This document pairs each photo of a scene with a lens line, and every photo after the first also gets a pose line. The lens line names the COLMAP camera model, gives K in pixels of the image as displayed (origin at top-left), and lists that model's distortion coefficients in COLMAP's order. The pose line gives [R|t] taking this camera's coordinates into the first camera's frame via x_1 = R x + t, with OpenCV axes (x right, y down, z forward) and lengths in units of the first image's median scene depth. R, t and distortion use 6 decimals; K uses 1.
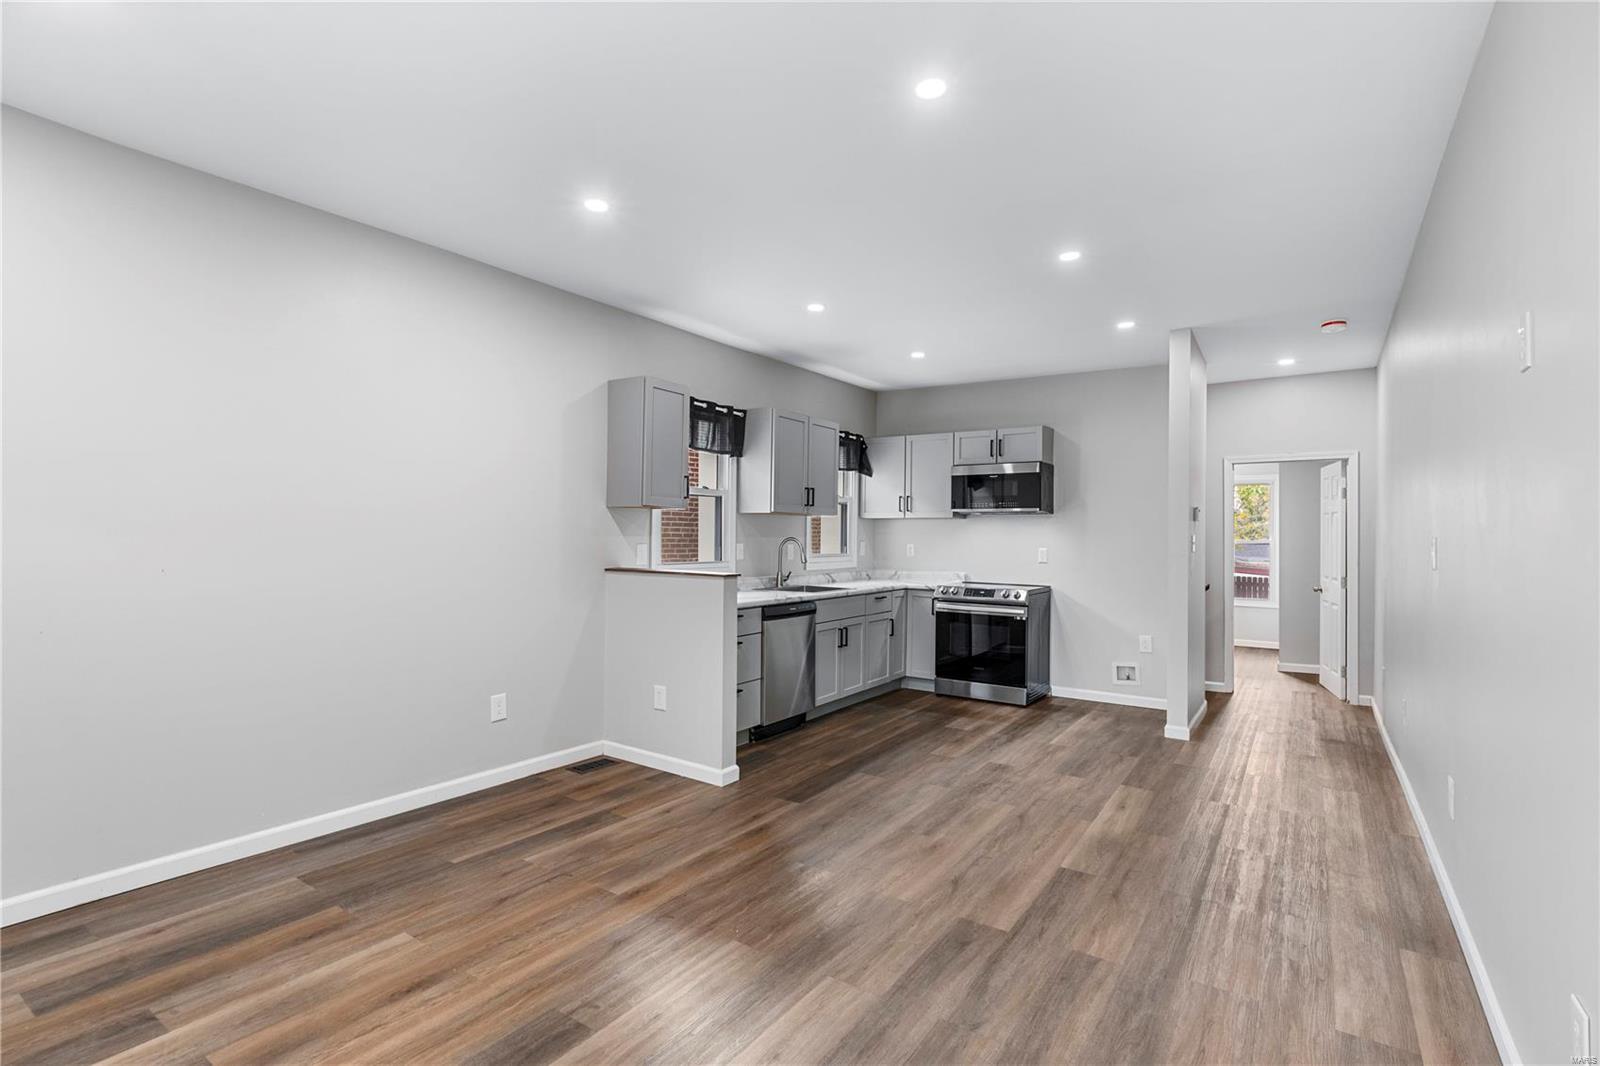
lens RADIAL K [[762.0, 0, 779.1], [0, 762.0, 530.8], [0, 0, 1]] dist [-0.003103, -0.000757]
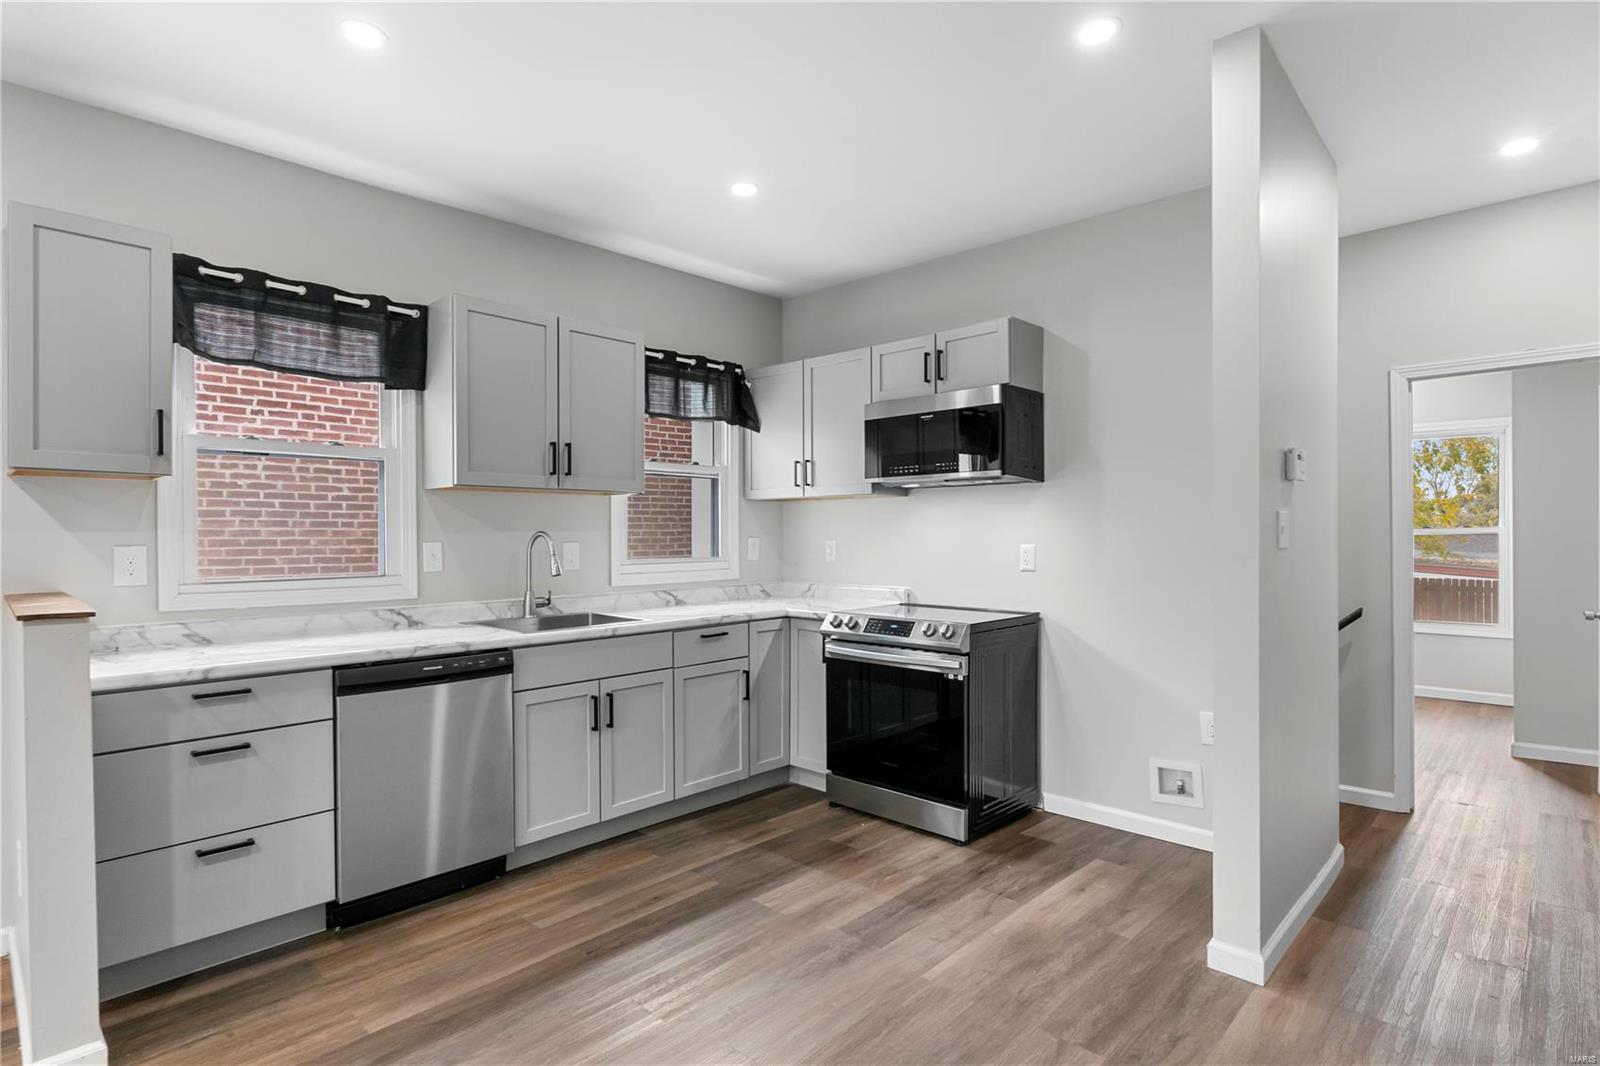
lens RADIAL K [[804.5, 0, 786.9], [0, 804.5, 539.8], [0, 0, 1]] dist [-0.002715, 0.000125]
pose [[0.986305, -0.013305, -0.164396, 0.308674], [0.015523, 0.999805, 0.012214, 0.010898], [0.164201, -0.014599, 0.986319, 0.448346]]
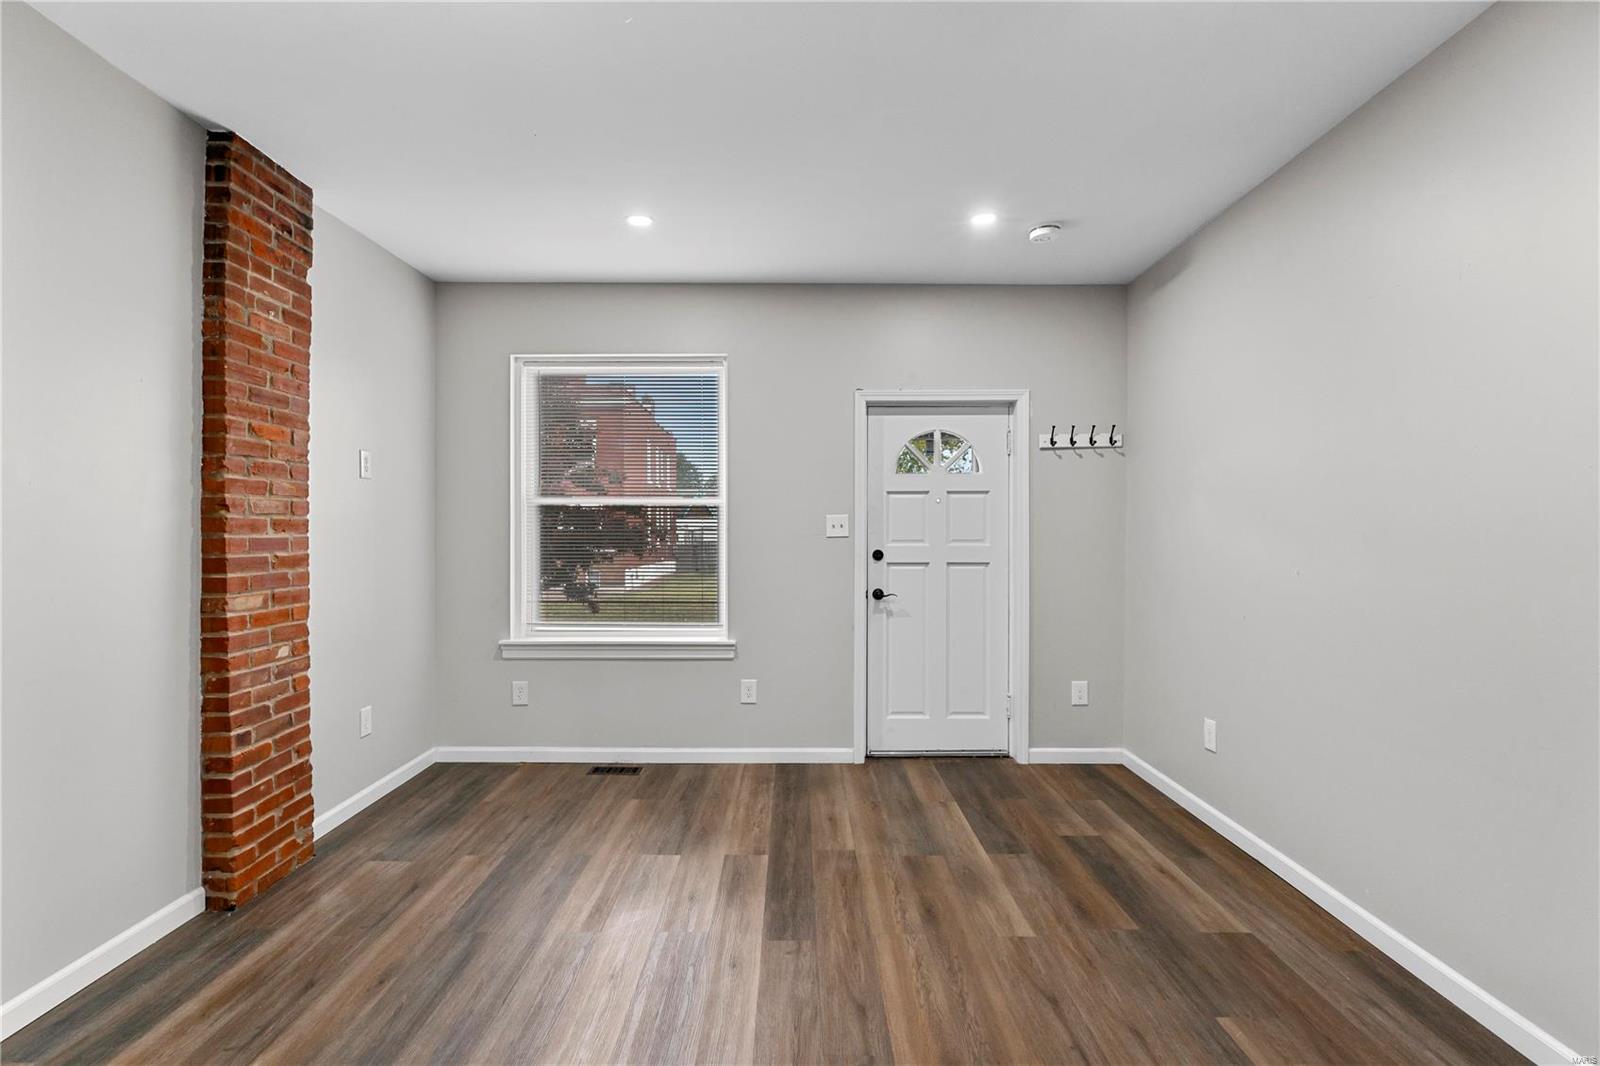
lens RADIAL K [[762.0, 0, 779.1], [0, 762.0, 530.8], [0, 0, 1]] dist [-0.003103, -0.000757]
pose [[-0.831182, -0.012147, -0.555867, 0.151412], [-0.006102, 0.999900, -0.012726, 0.006177], [0.555967, -0.007186, -0.831174, 0.724798]]
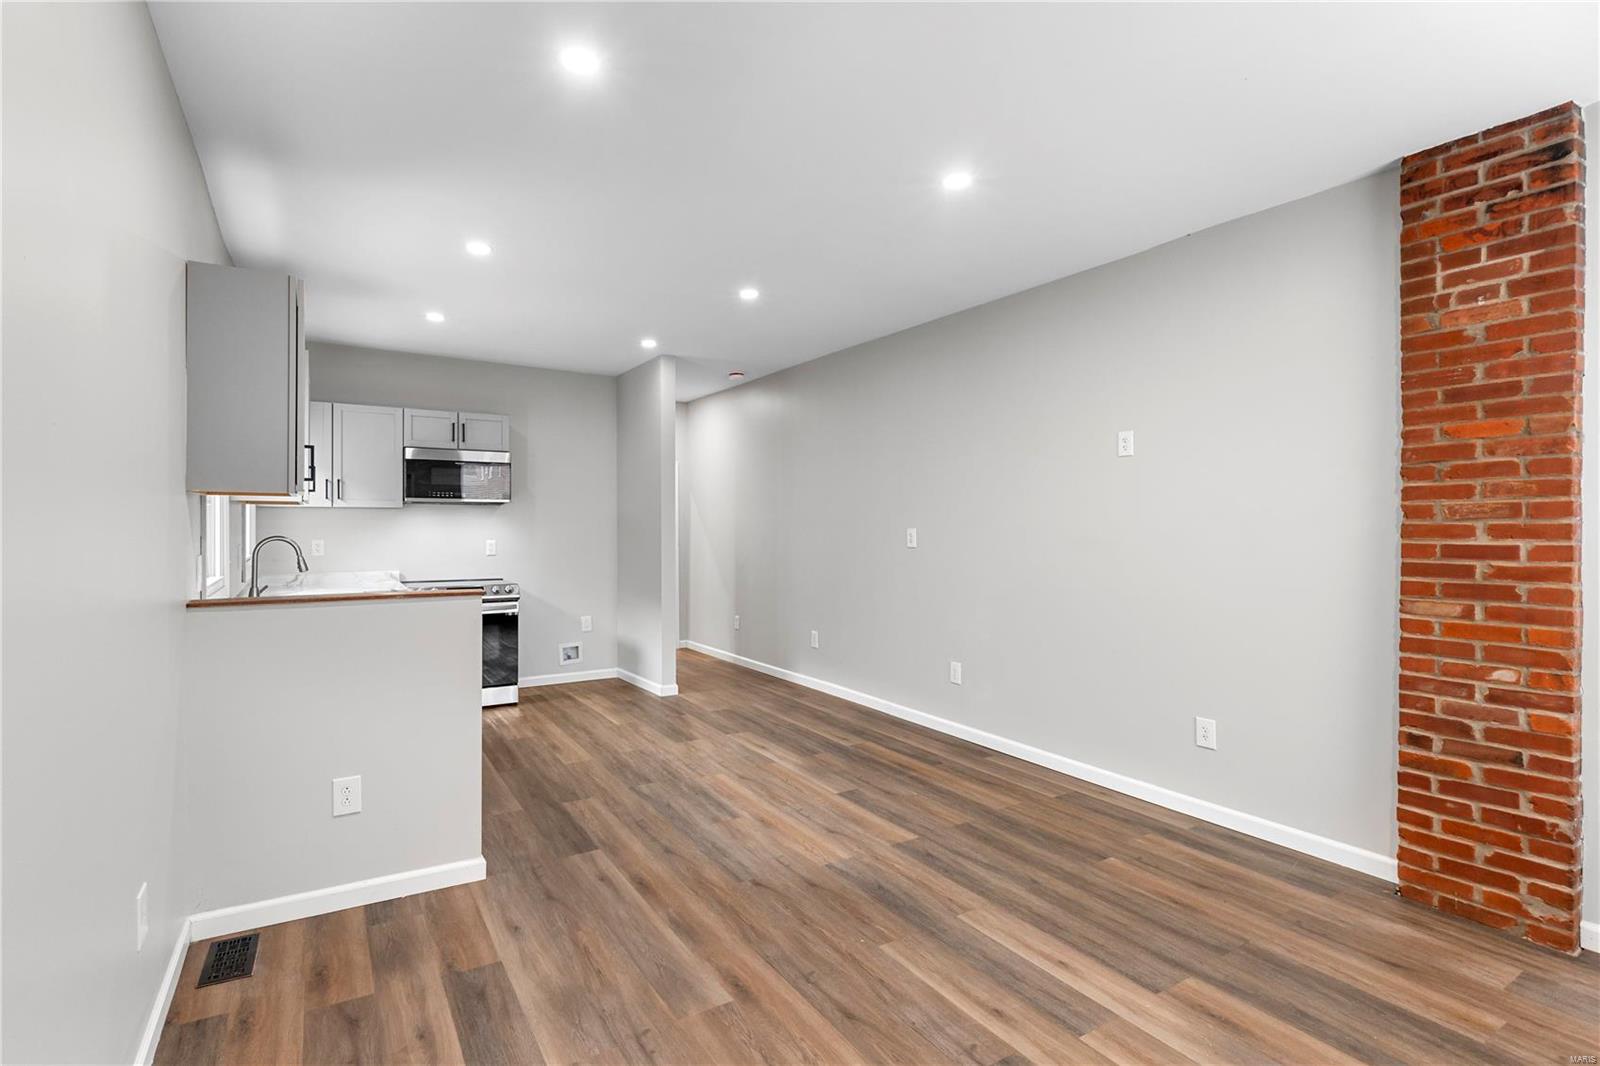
lens RADIAL K [[762.0, 0, 779.1], [0, 762.0, 530.8], [0, 0, 1]] dist [-0.003103, -0.000757]
pose [[0.400987, -0.018156, 0.915904, -0.445815], [-0.001535, 0.999789, 0.020491, -0.010932], [-0.916083, -0.009623, 0.400874, 0.318974]]
